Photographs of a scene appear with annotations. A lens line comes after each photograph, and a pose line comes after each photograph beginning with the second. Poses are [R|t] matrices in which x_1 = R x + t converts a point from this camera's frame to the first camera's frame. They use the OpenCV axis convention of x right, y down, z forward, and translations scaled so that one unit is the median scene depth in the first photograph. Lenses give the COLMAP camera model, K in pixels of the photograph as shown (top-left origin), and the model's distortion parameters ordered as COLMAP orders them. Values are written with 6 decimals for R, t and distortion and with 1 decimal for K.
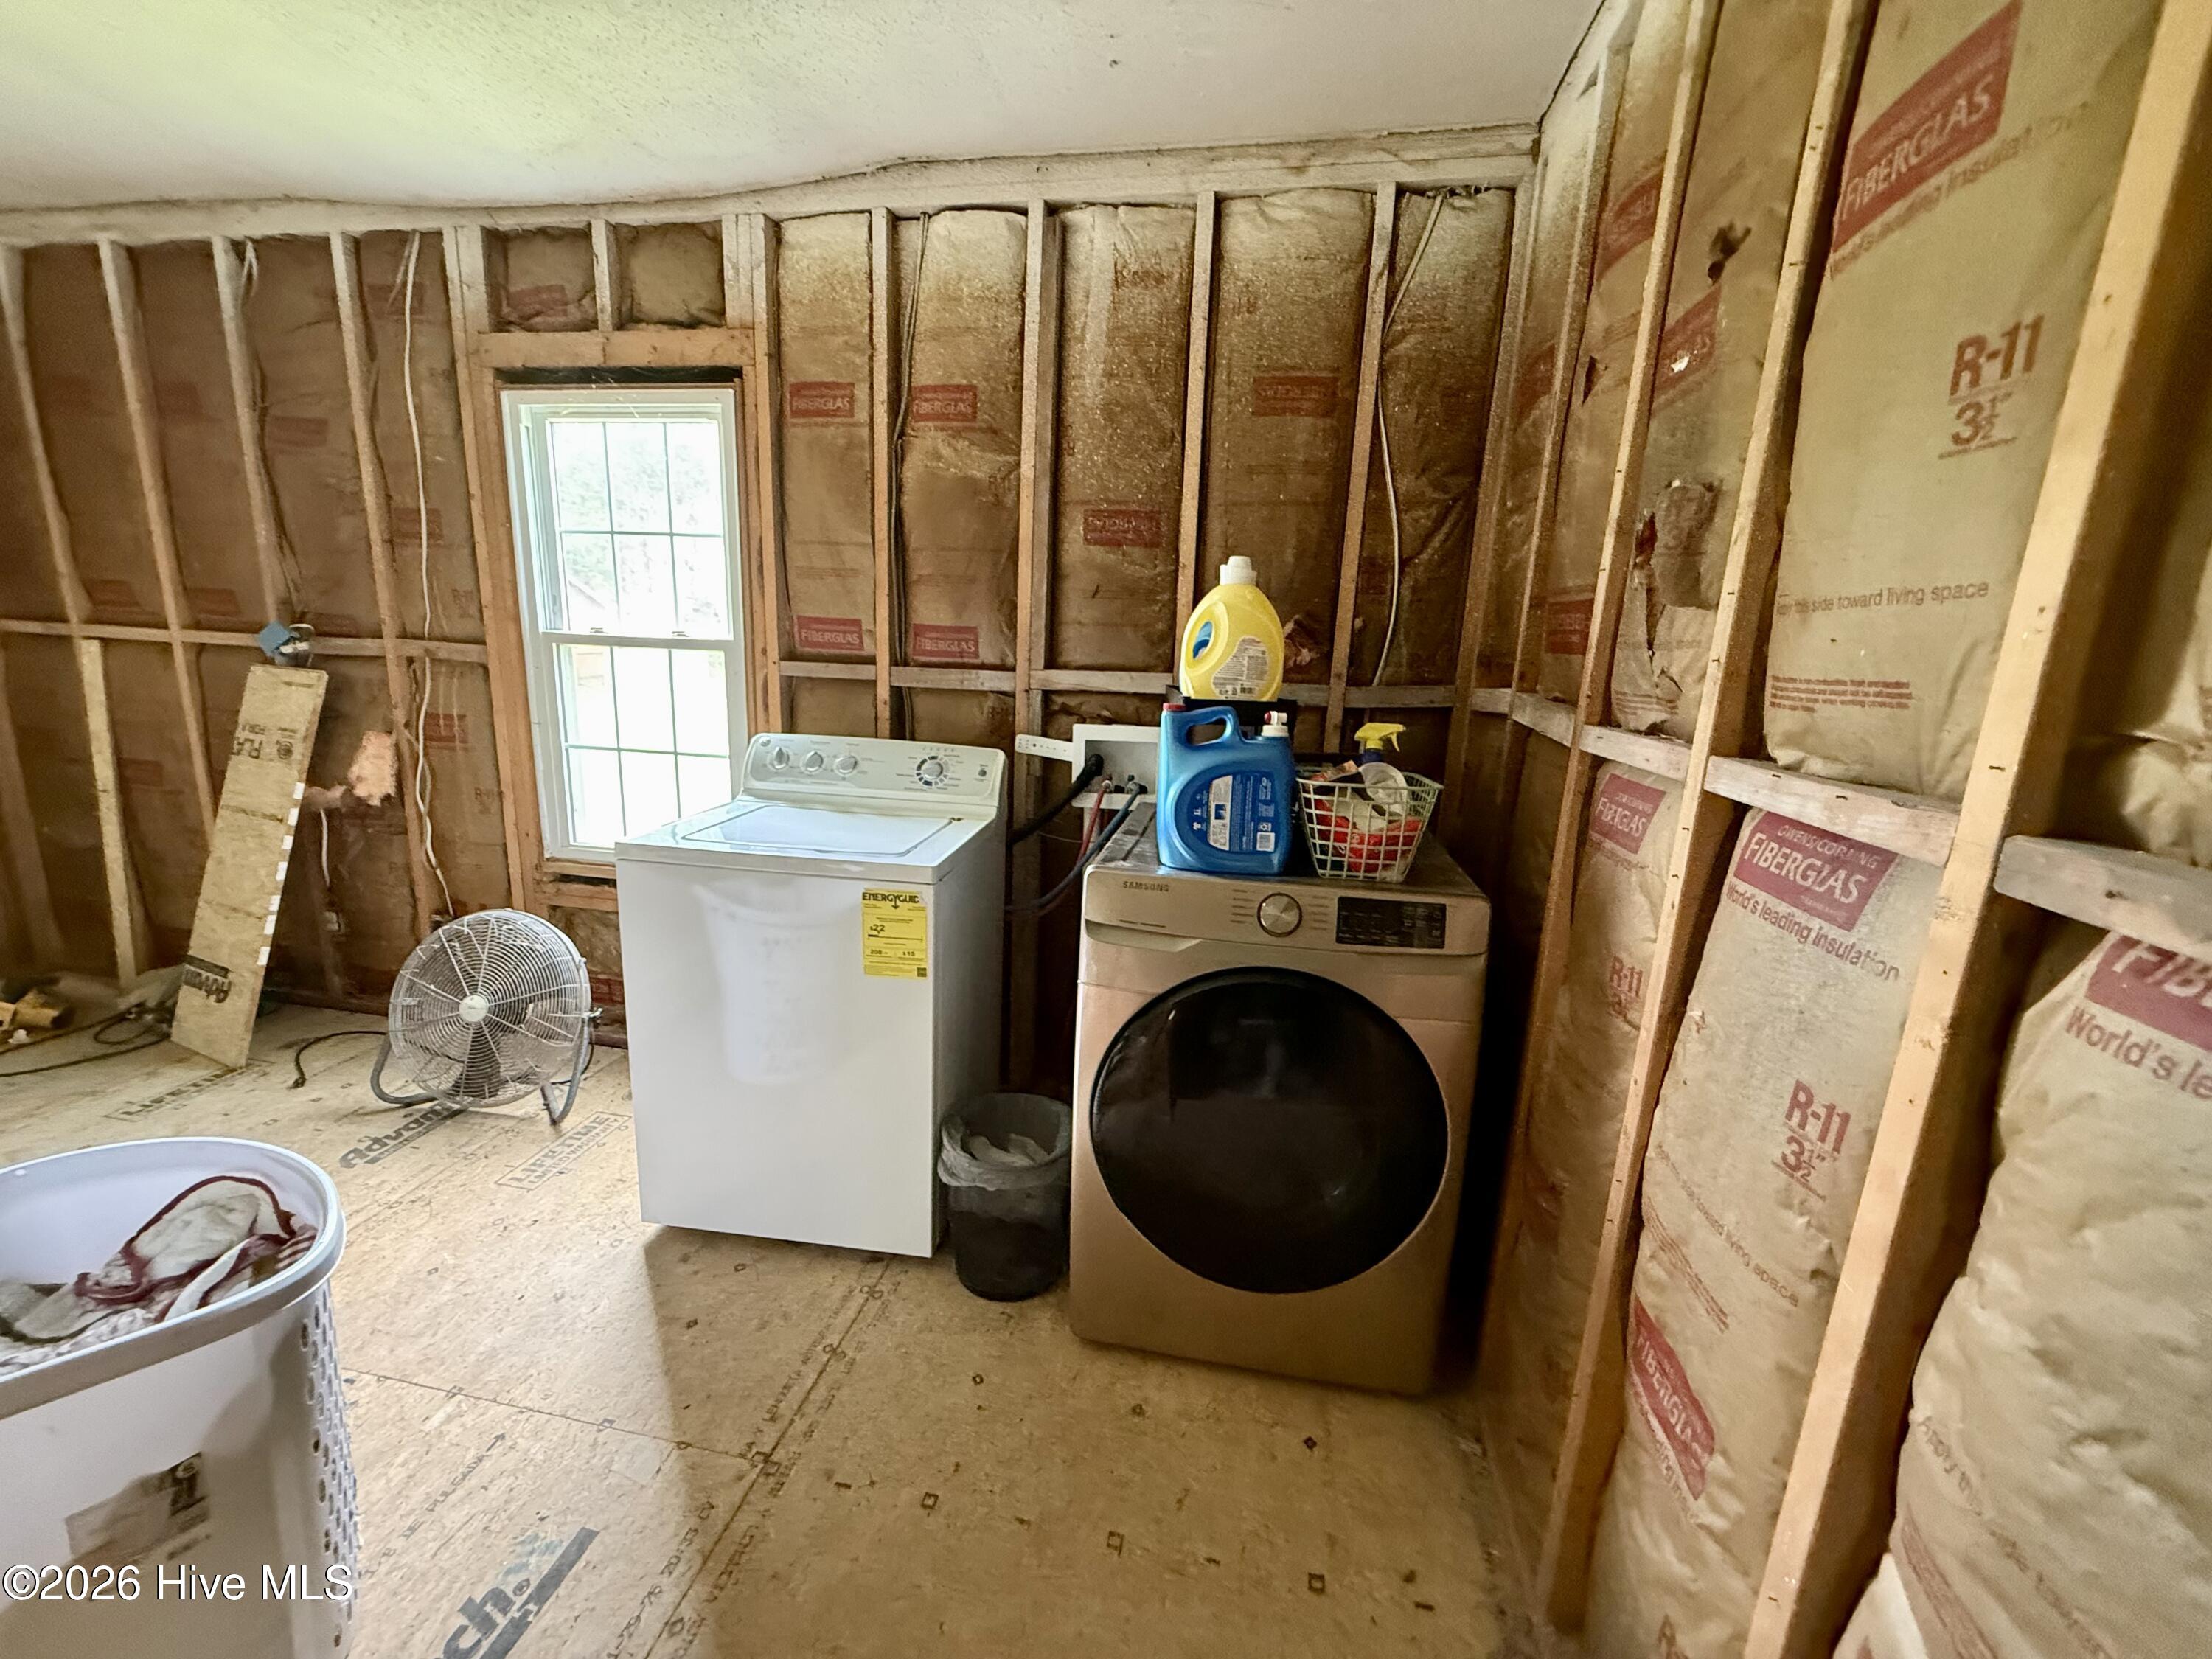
lens RADIAL K [[877.2, 0, 1093.1], [0, 877.2, 827.7], [0, 0, 1]] dist [-0.000169, 0.000025]
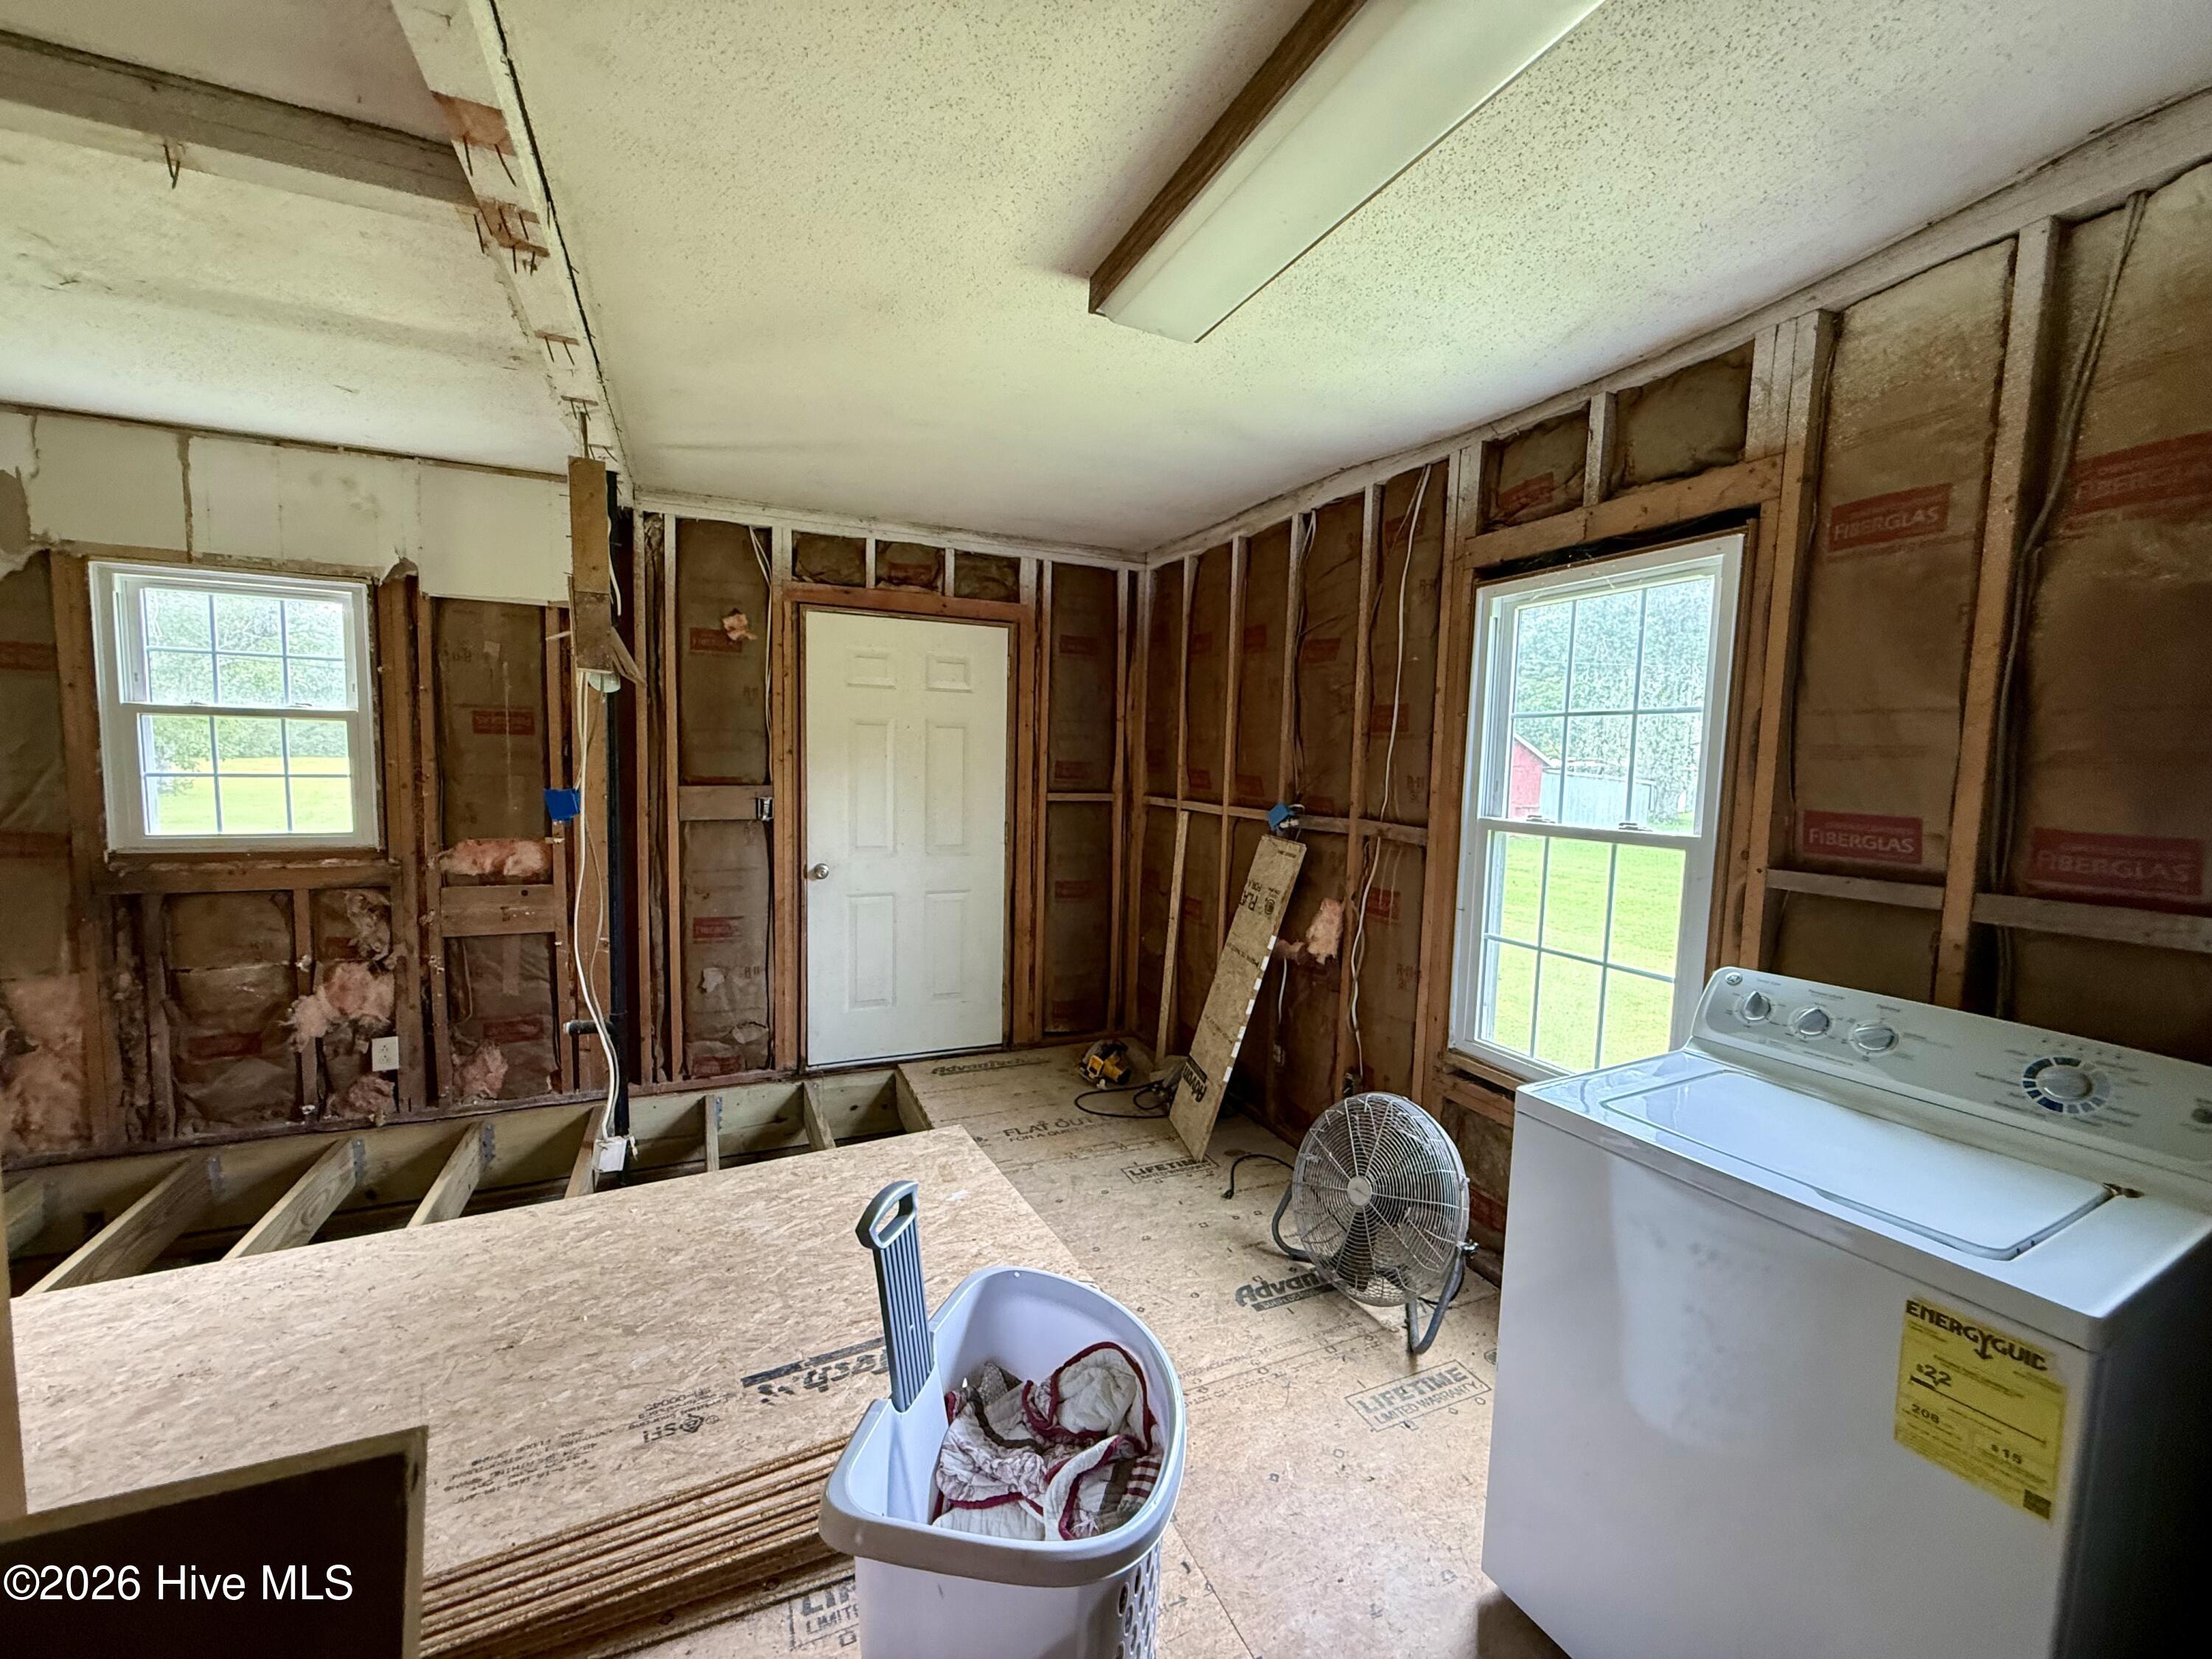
lens RADIAL K [[877.2, 0, 1107.7], [0, 877.2, 836.6], [0, 0, 1]] dist [-0.000169, 0.000025]
pose [[0.574789, 0.046491, -0.816980, -0.074006], [-0.177808, 0.981627, -0.069237, -0.066997], [0.798751, 0.185062, 0.572494, 0.124325]]
